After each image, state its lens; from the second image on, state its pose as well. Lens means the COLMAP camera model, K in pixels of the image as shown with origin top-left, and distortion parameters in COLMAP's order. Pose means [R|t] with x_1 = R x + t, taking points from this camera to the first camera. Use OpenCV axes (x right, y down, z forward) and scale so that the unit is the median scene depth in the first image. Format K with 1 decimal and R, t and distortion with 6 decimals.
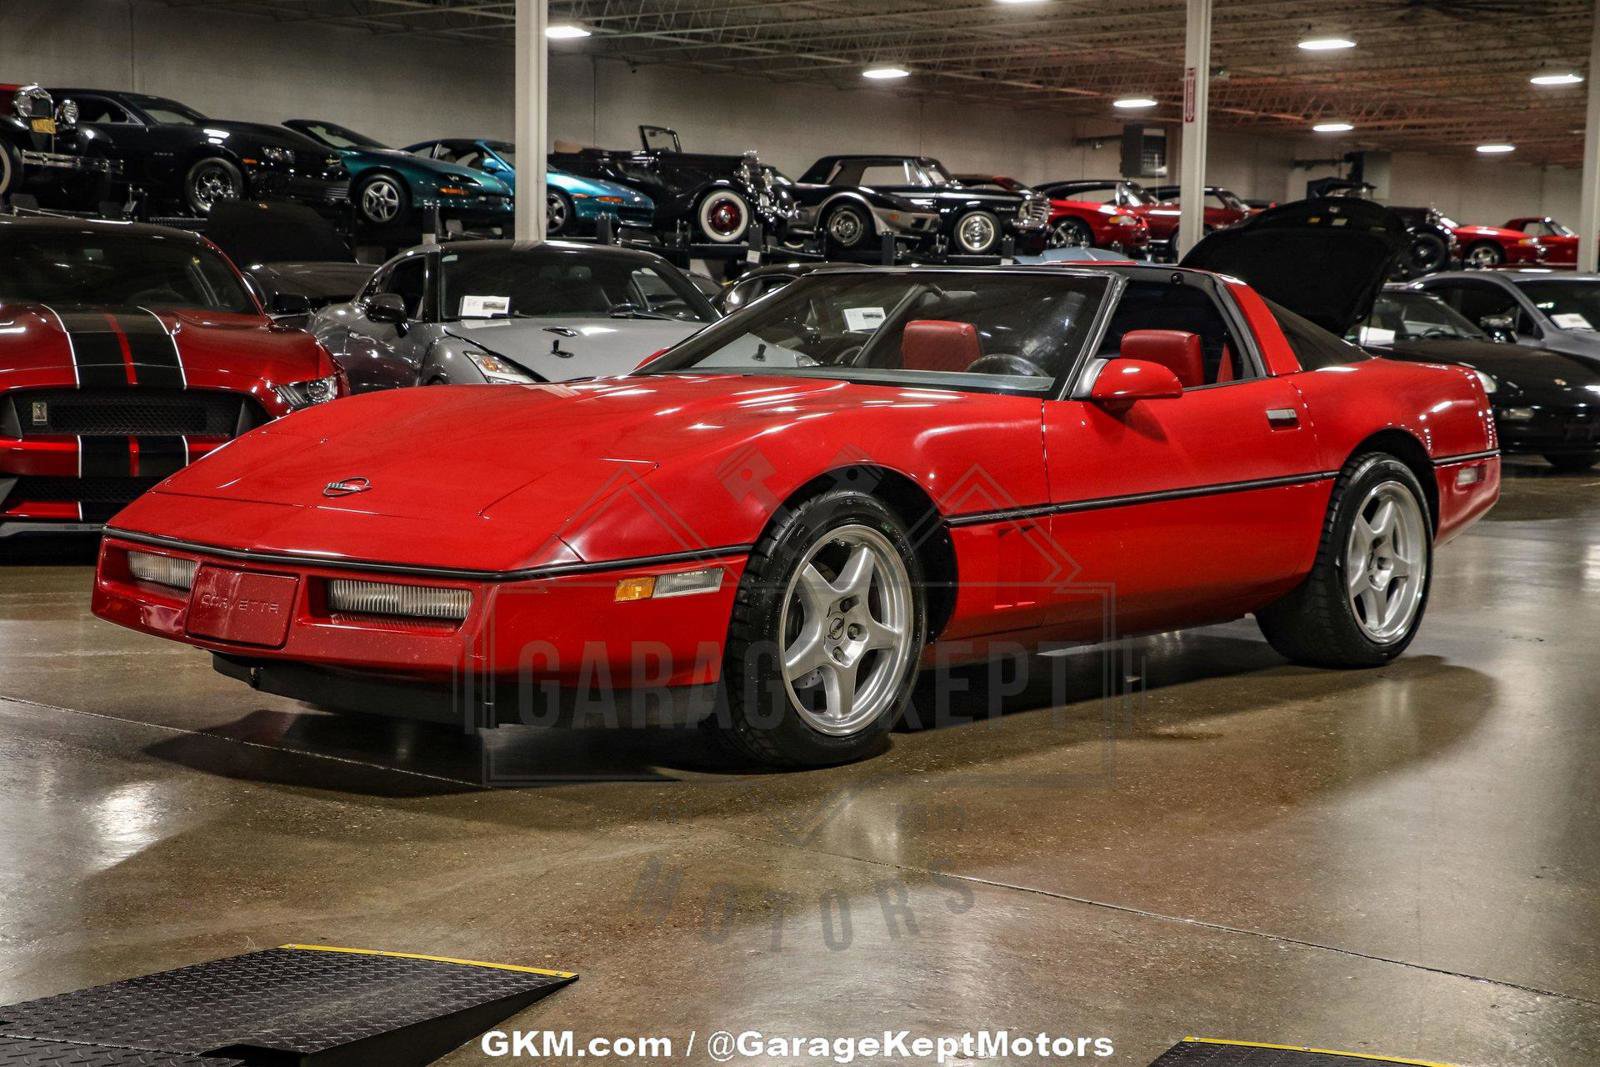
lens RADIAL K [[2546.4, 0, 803.2], [0, 2546.4, 528.1], [0, 0, 1]] dist [0.176699, 0.000000]
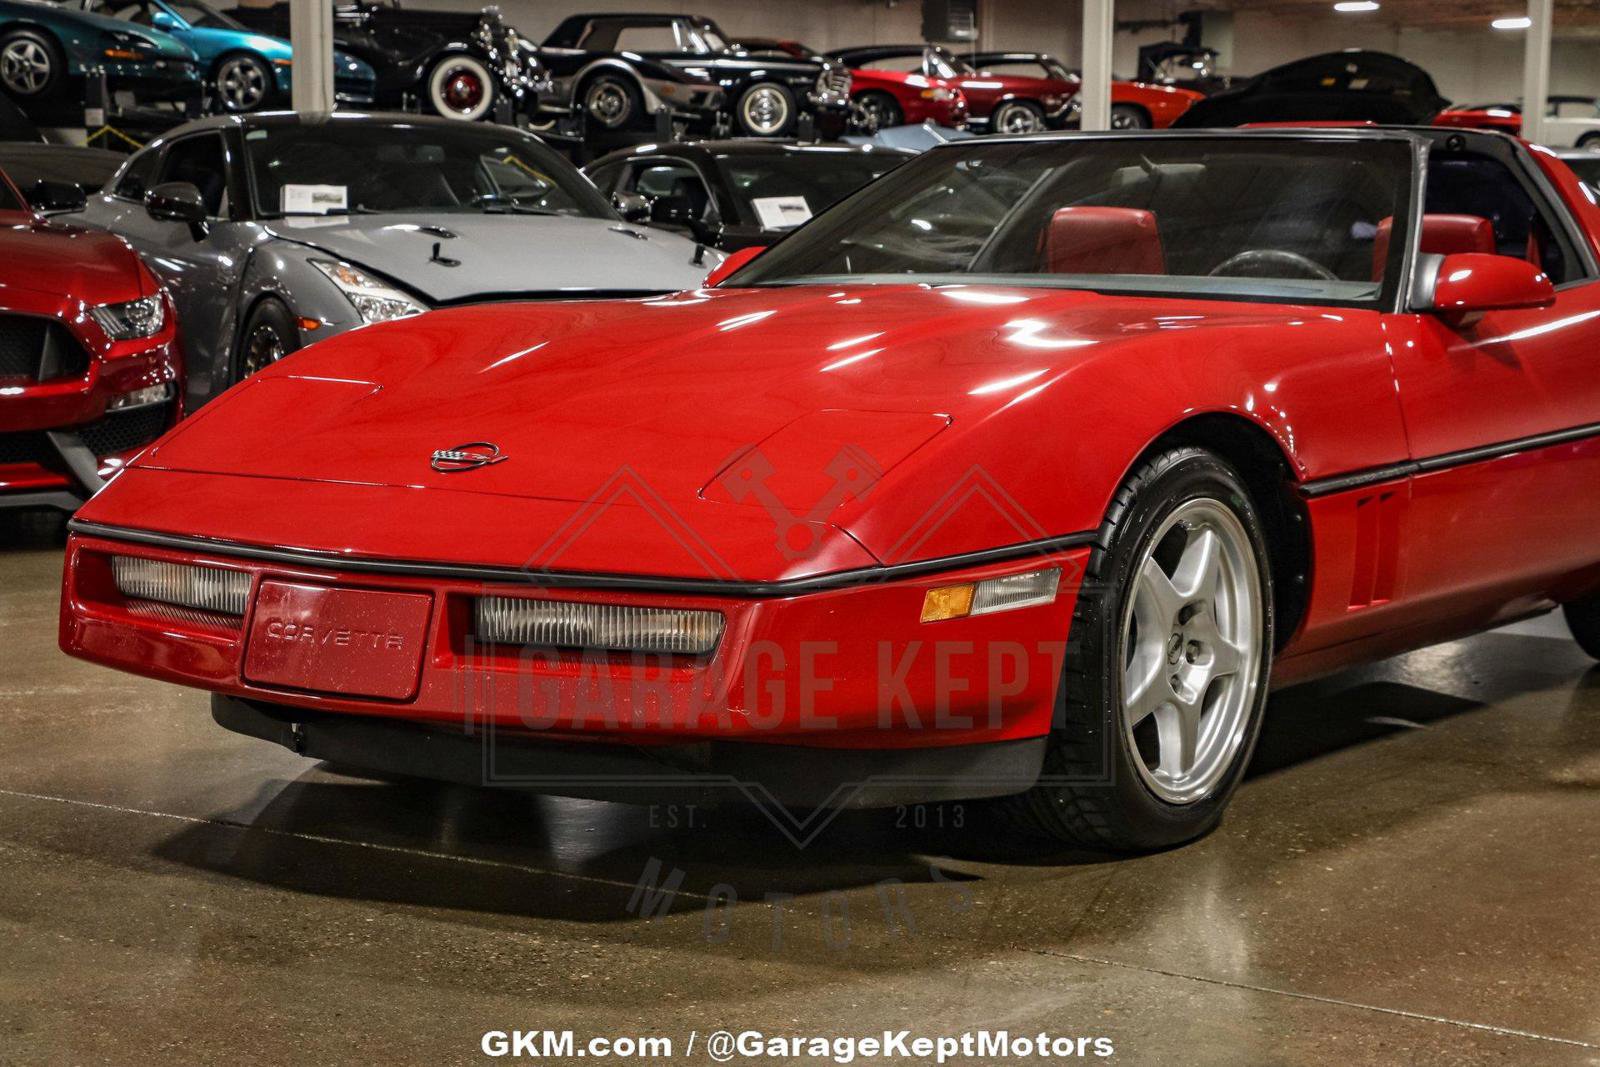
lens RADIAL K [[3008.8, 0, 772.9], [0, 3008.8, 536.6], [0, 0, 1]] dist [0.273271, 0.000000]
pose [[0.993693, -0.020927, 0.110162, -0.091413], [0.018450, 0.999555, 0.023460, -0.006040], [-0.110604, -0.021280, 0.993637, 0.097484]]
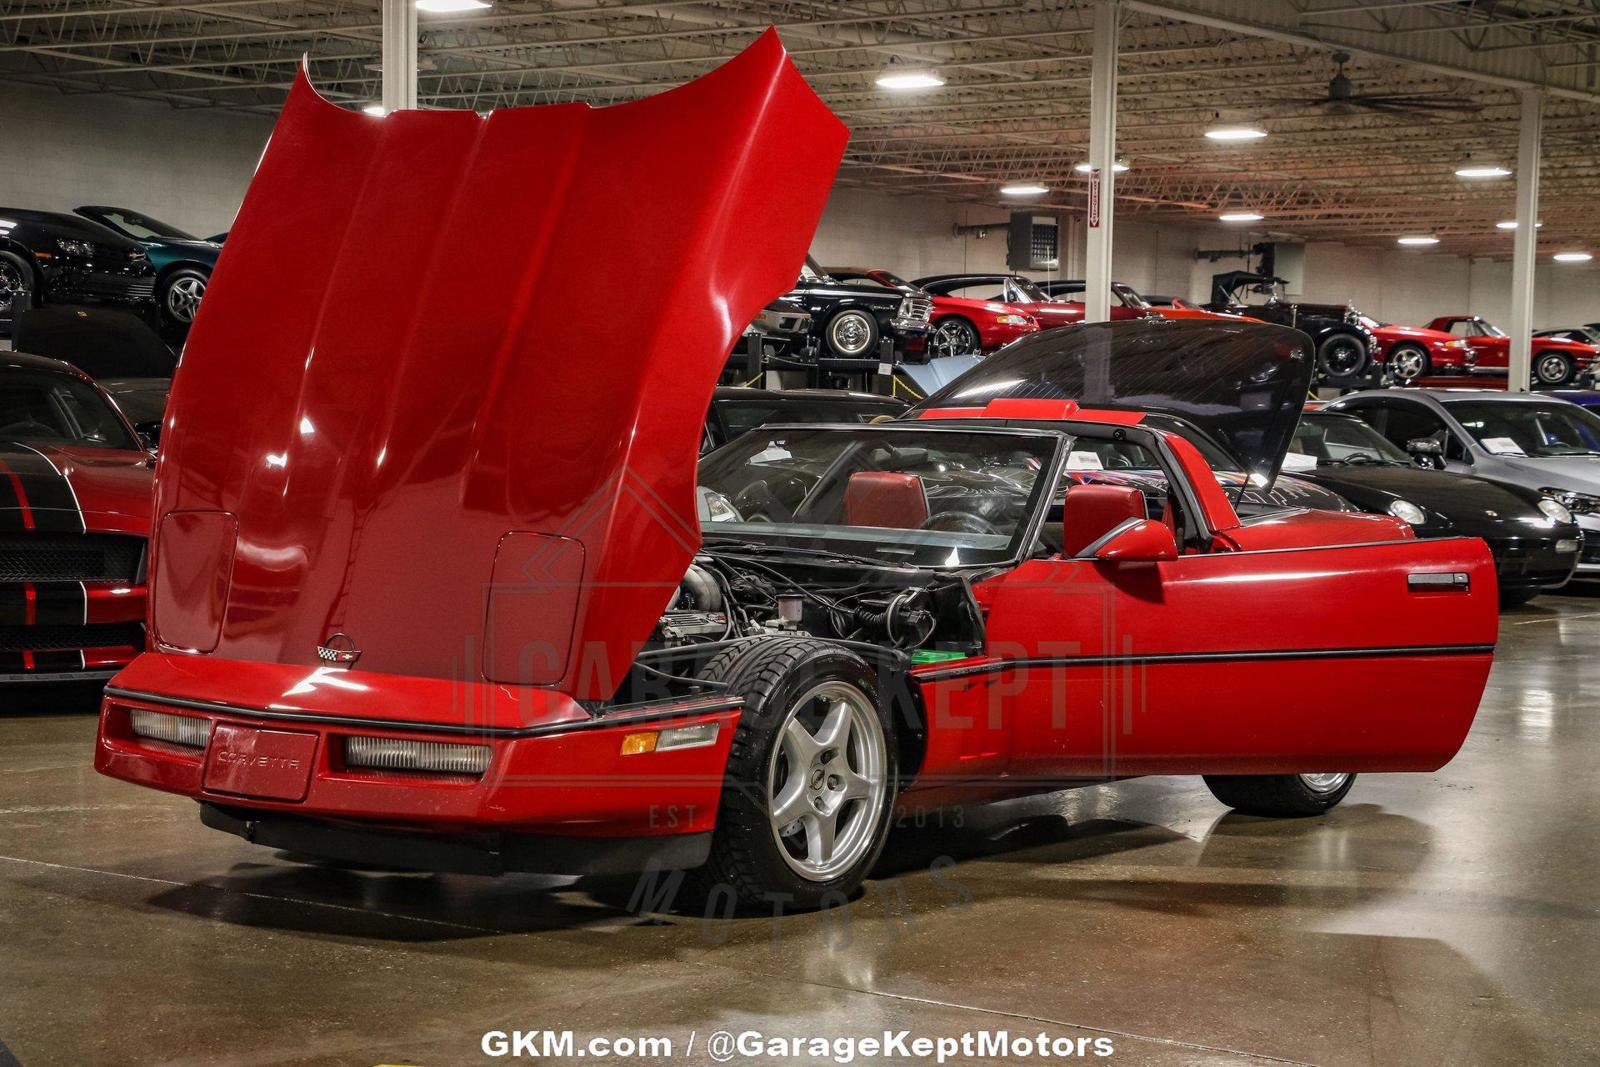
lens RADIAL K [[3008.8, 0, 787.4], [0, 3008.8, 540.9], [0, 0, 1]] dist [0.273271, 0.000000]
pose [[0.998389, -0.000286, 0.056746, -0.034792], [0.002453, 0.999270, -0.038119, -0.005834], [-0.056694, 0.038197, 0.997661, -0.124453]]
